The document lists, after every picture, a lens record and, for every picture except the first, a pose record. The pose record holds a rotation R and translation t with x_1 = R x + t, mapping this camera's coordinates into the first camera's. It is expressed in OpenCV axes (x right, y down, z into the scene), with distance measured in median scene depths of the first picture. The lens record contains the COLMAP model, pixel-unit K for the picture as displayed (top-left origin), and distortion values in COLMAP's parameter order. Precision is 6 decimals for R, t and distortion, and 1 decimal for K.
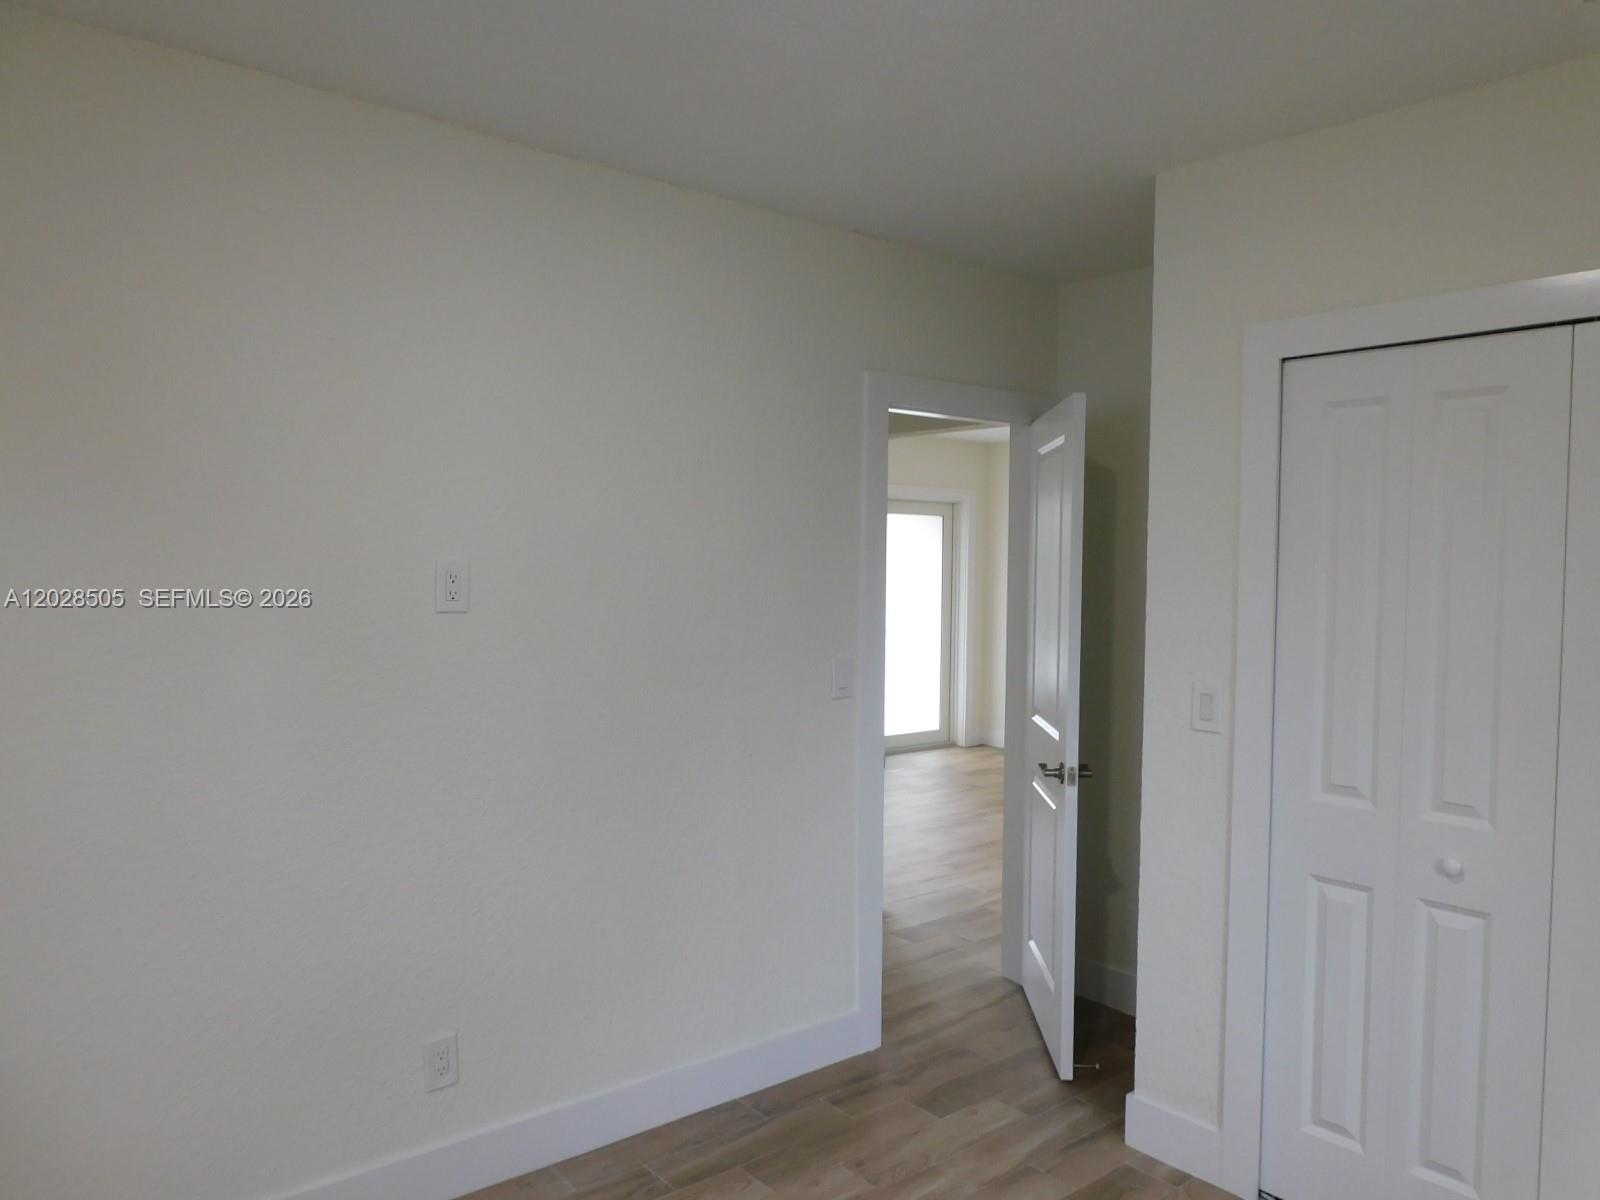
lens RADIAL K [[1135.4, 0, 798.0], [0, 1135.4, 595.7], [0, 0, 1]] dist [-0.016275, 0.007170]
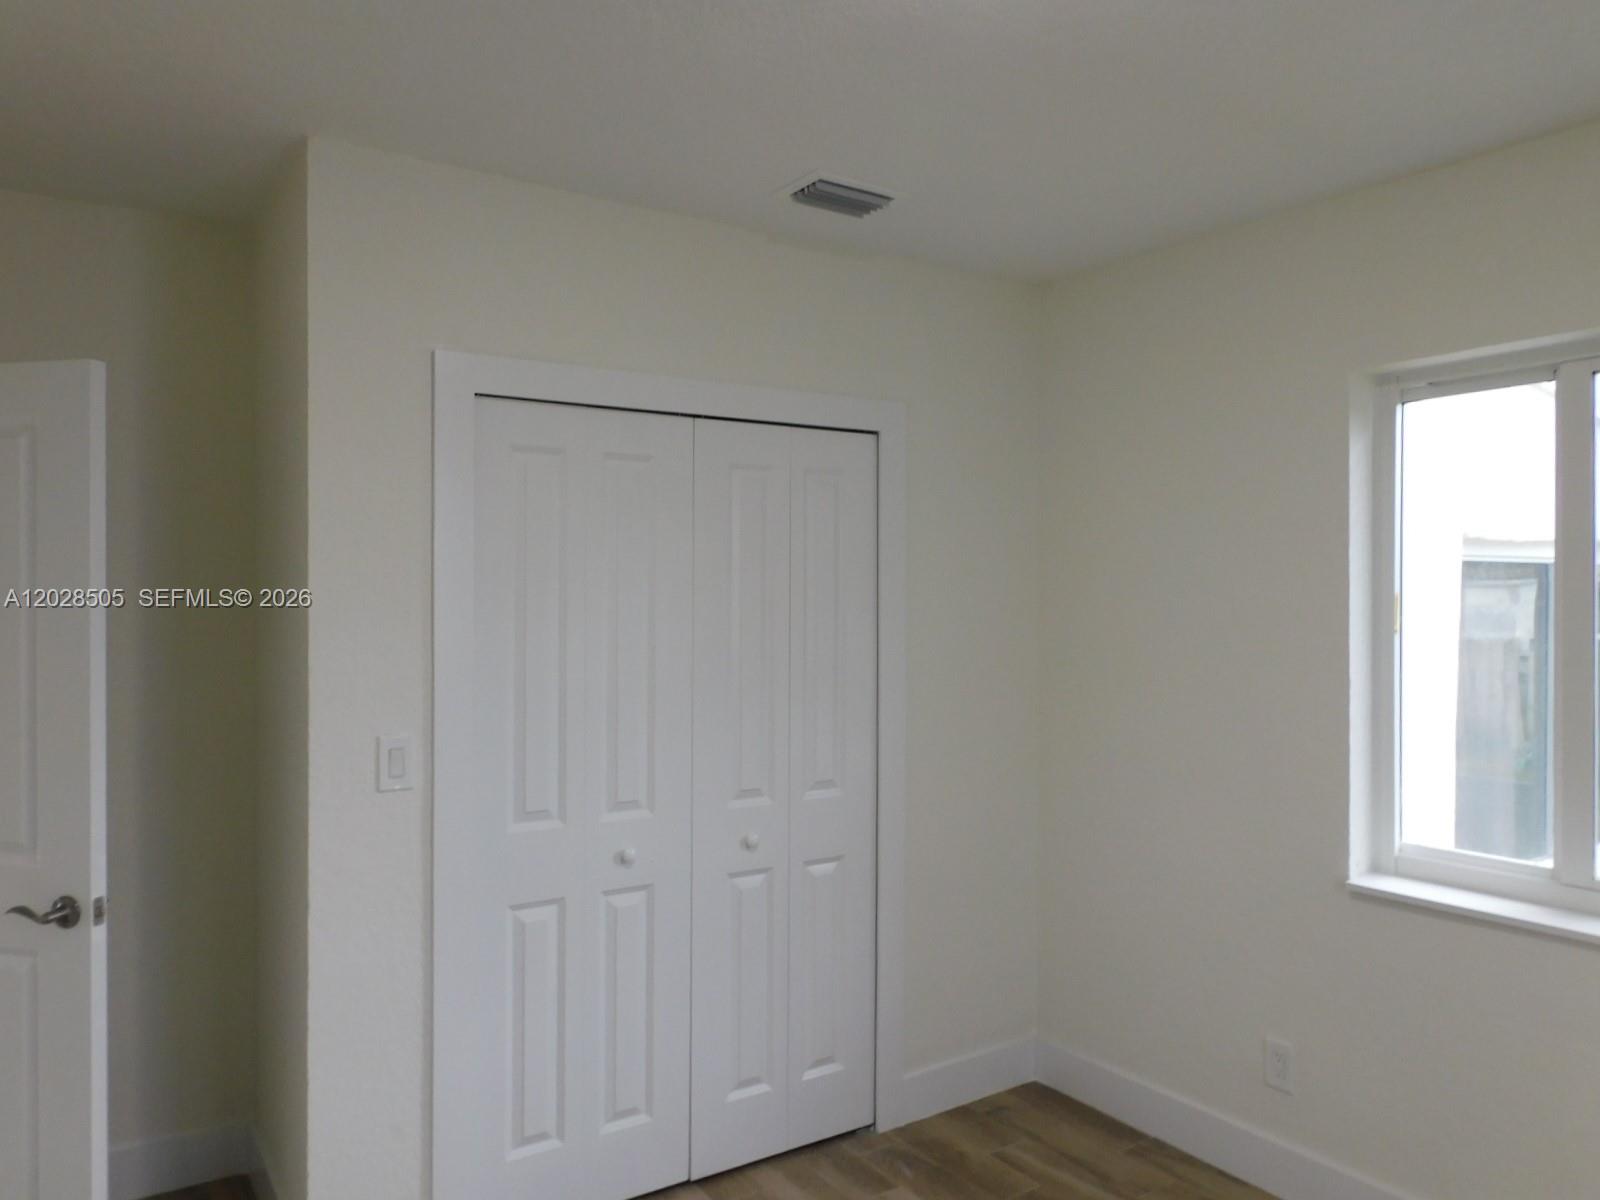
lens RADIAL K [[1135.4, 0, 802.5], [0, 1135.4, 609.2], [0, 0, 1]] dist [-0.016275, 0.007170]
pose [[0.125731, -0.023055, 0.991796, -0.542410], [0.033446, 0.999260, 0.018988, -0.032837], [-0.991500, 0.030784, 0.126409, 0.625462]]
